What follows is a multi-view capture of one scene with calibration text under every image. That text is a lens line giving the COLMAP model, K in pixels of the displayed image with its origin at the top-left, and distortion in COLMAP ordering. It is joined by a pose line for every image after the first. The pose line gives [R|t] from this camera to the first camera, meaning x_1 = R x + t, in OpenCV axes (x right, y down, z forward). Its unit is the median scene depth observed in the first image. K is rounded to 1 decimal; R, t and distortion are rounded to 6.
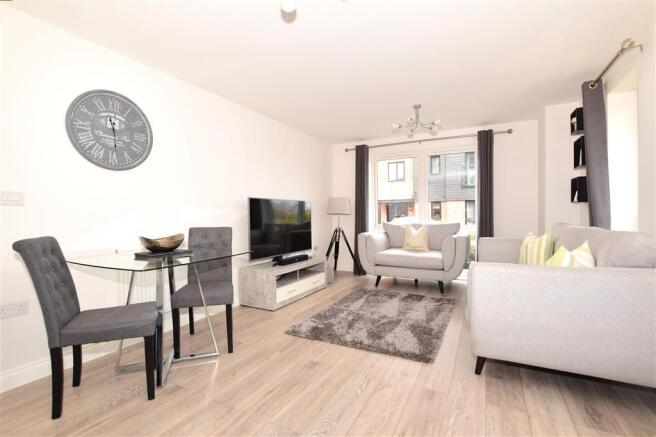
lens RADIAL K [[300.3, 0, 328.0], [0, 300.3, 218.5], [0, 0, 1]] dist [-0.022422, -0.000312]
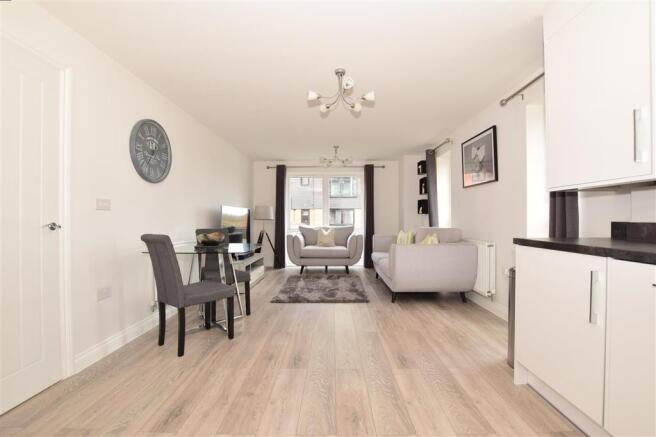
lens RADIAL K [[300.3, 0, 328.0], [0, 300.3, 218.5], [0, 0, 1]] dist [-0.022422, -0.000312]
pose [[0.889643, 0.008236, 0.456583, -0.488026], [0.000927, 0.999803, -0.019841, 0.010478], [-0.456656, 0.018074, 0.889460, -0.349097]]
